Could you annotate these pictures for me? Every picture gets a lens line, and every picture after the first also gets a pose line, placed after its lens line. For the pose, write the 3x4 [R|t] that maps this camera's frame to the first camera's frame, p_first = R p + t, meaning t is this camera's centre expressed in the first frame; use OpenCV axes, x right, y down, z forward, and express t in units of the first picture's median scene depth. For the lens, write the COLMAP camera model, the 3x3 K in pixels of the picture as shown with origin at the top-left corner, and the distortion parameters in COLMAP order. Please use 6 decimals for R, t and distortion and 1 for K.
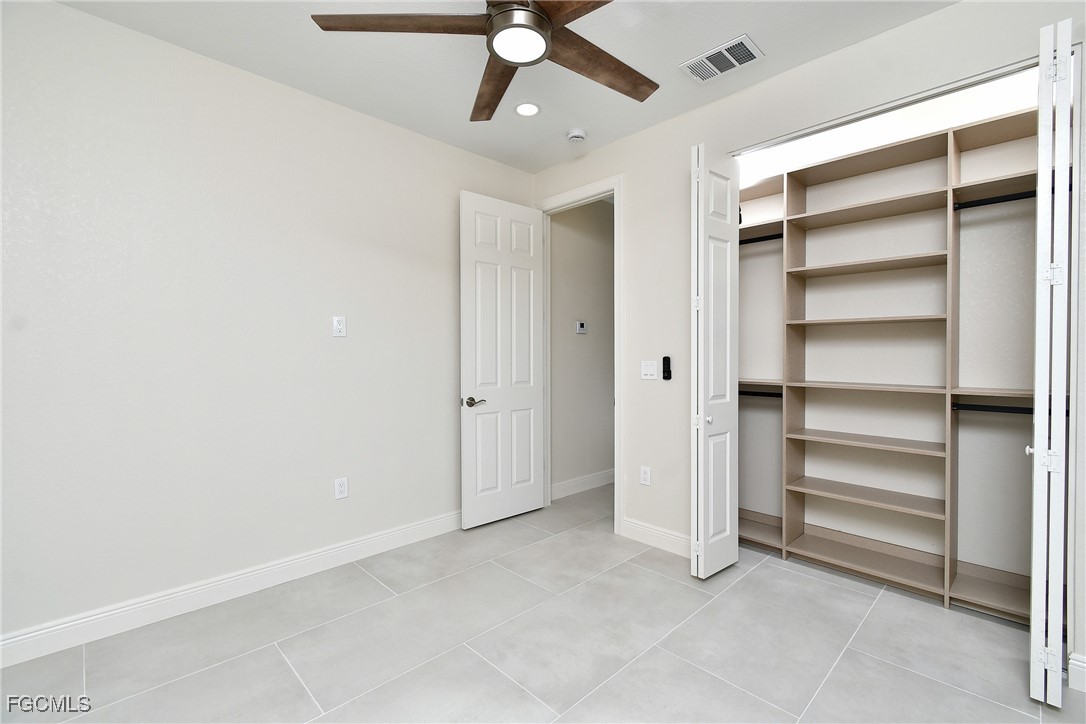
lens RADIAL K [[477.8, 0, 545.1], [0, 477.8, 359.2], [0, 0, 1]] dist [0.001259, 0.000230]
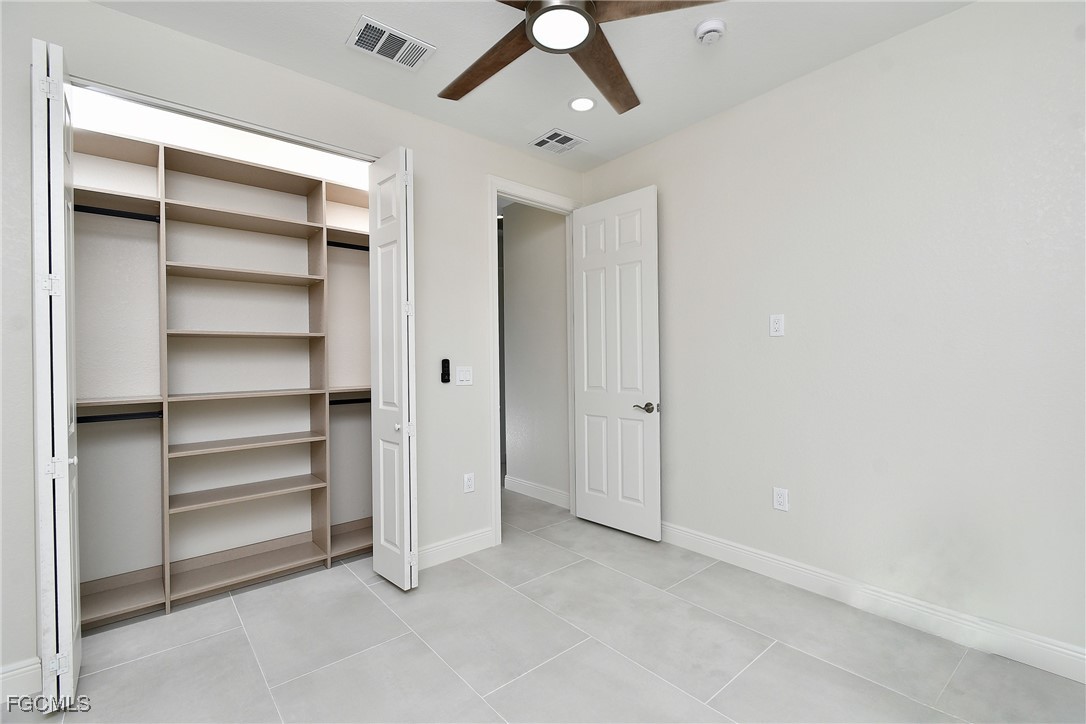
lens RADIAL K [[477.8, 0, 545.0], [0, 477.8, 358.4], [0, 0, 1]] dist [0.001259, 0.000230]
pose [[0.056435, -0.002507, 0.998403, -0.289631], [0.026120, 0.999658, 0.001034, -0.003653], [-0.998065, 0.026020, 0.056481, 0.298641]]
